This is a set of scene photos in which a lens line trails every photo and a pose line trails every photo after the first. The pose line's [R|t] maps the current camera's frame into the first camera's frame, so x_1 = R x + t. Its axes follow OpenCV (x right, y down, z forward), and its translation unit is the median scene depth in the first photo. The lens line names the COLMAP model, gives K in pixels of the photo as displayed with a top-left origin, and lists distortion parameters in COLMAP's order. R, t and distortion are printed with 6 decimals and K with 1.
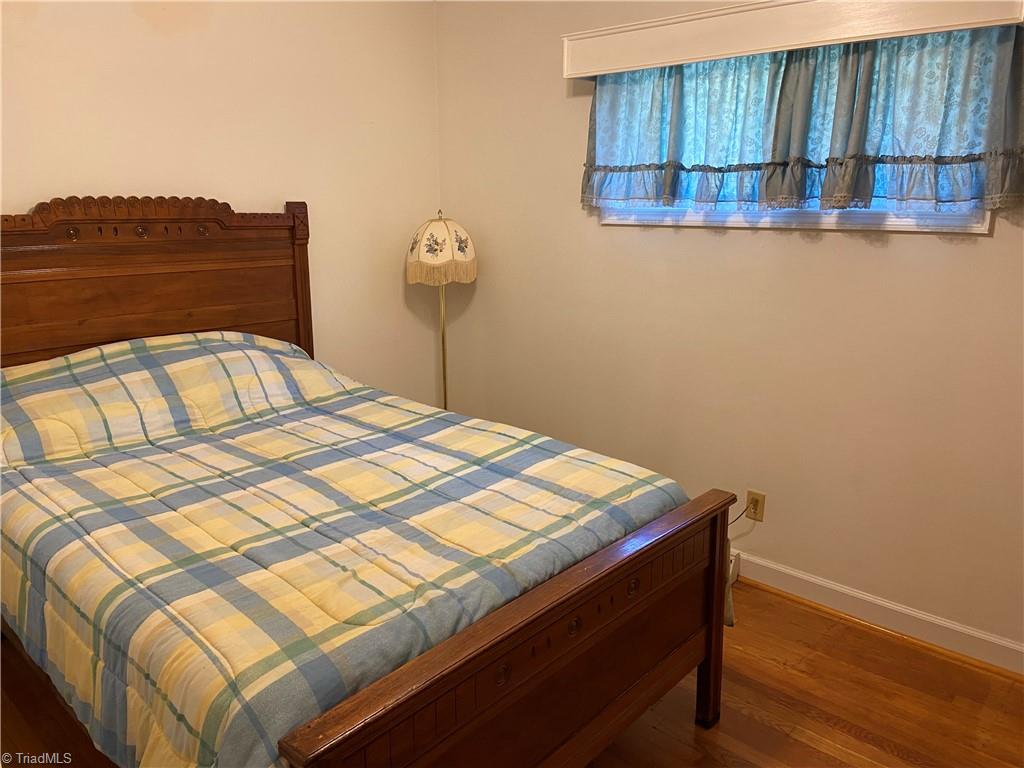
lens RADIAL K [[767.4, 0, 511.0], [0, 767.4, 381.4], [0, 0, 1]] dist [0.110246, -0.131596]
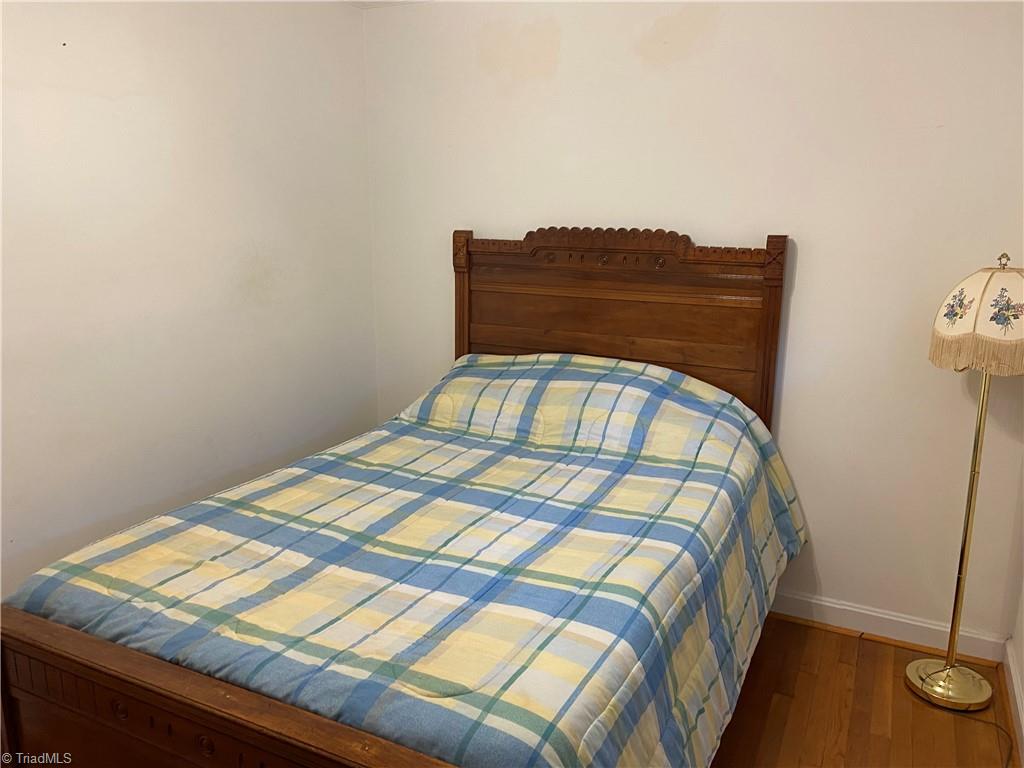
lens RADIAL K [[767.4, 0, 509.4], [0, 767.4, 374.5], [0, 0, 1]] dist [0.110246, -0.131596]
pose [[0.276016, 0.208132, -0.938348, 0.581811], [-0.233826, 0.961483, 0.144484, -0.179233], [0.932277, 0.179531, 0.314051, 0.630971]]
